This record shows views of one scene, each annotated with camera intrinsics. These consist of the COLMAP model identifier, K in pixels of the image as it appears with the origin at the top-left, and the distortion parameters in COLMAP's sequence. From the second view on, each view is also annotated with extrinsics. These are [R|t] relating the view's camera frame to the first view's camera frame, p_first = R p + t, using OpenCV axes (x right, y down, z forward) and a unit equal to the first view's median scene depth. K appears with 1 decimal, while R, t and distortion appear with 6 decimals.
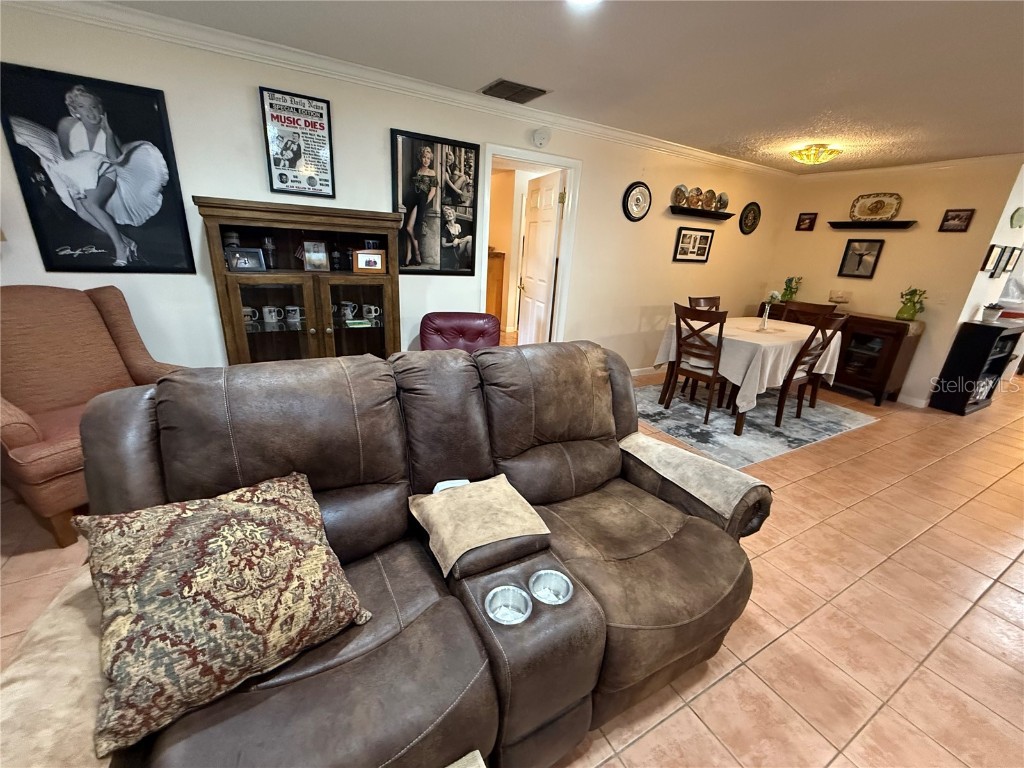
lens RADIAL K [[408.6, 0, 507.8], [0, 408.6, 382.2], [0, 0, 1]] dist [-0.000483, -0.000054]
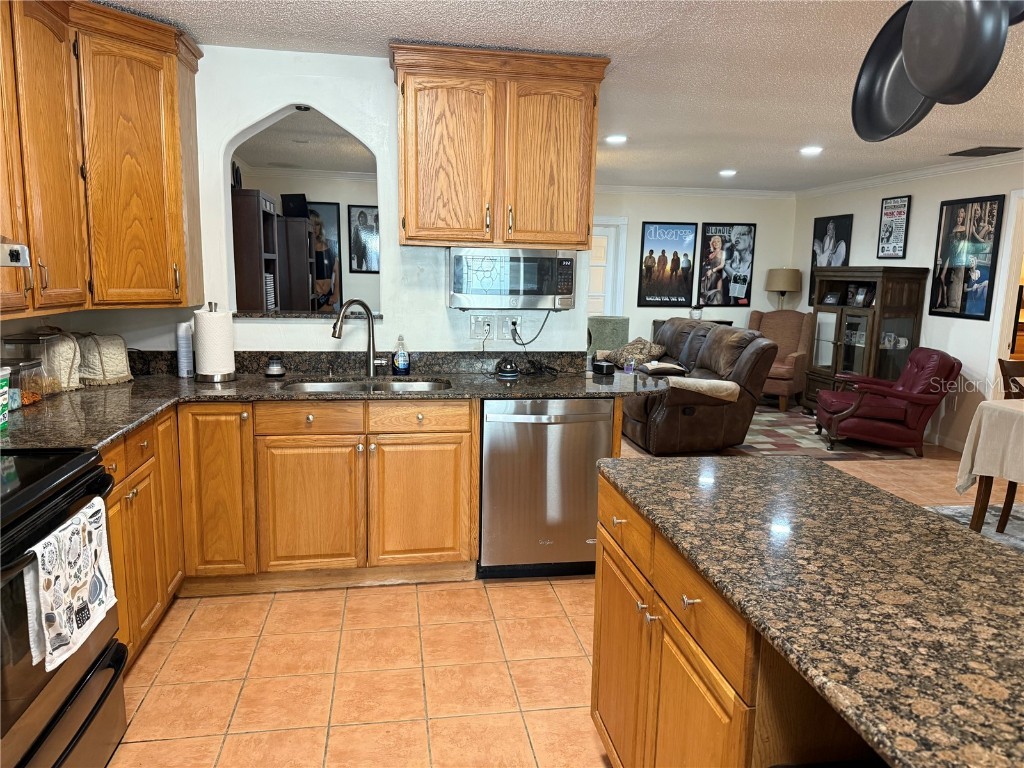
lens RADIAL K [[711.2, 0, 514.6], [0, 711.2, 386.6], [0, 0, 1]] dist [0.125272, -0.191320]
pose [[-0.329538, 0.085471, -0.940266, 1.843722], [-0.346156, 0.915607, 0.204548, -0.084488], [0.878397, 0.392885, -0.272141, 0.549945]]
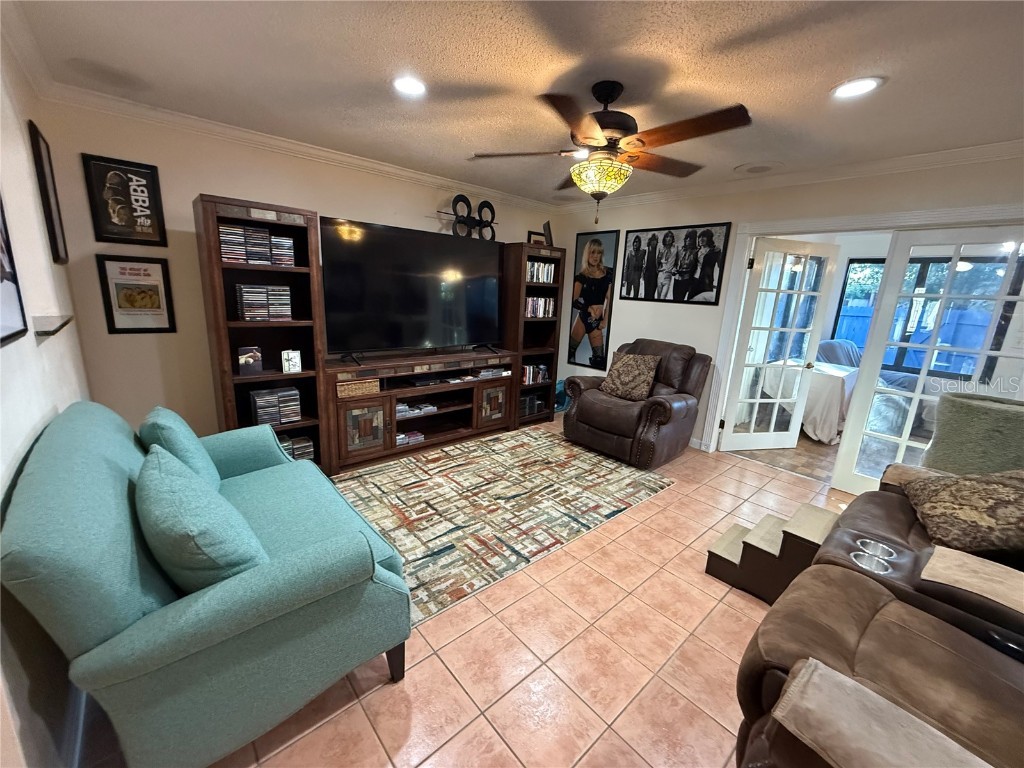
lens RADIAL K [[408.6, 0, 507.8], [0, 408.6, 382.2], [0, 0, 1]] dist [-0.000483, -0.000054]
pose [[-0.969148, -0.054595, -0.240355, 0.506725], [-0.173364, 0.844161, 0.507284, -0.144670], [0.175203, 0.533303, -0.827582, 0.487674]]
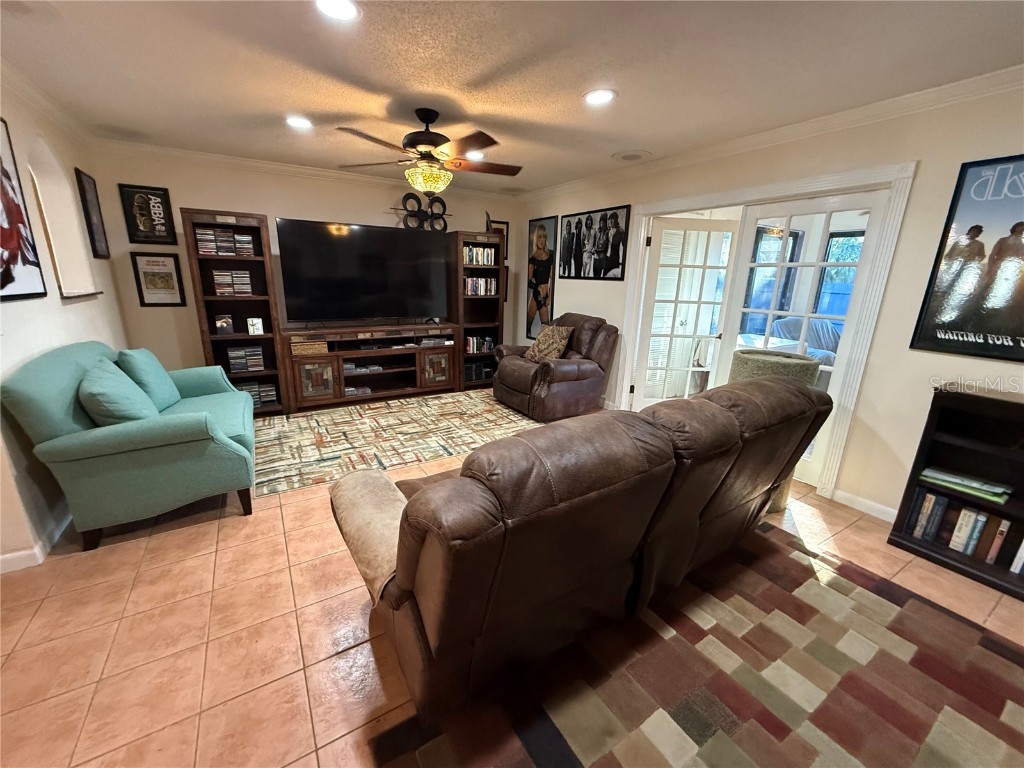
lens RADIAL K [[408.6, 0, 507.8], [0, 408.6, 382.2], [0, 0, 1]] dist [-0.000483, -0.000054]
pose [[-0.994924, -0.069207, -0.073057, 0.128169], [-0.098112, 0.828557, 0.551241, -0.244087], [0.022382, 0.555610, -0.831141, 0.734685]]
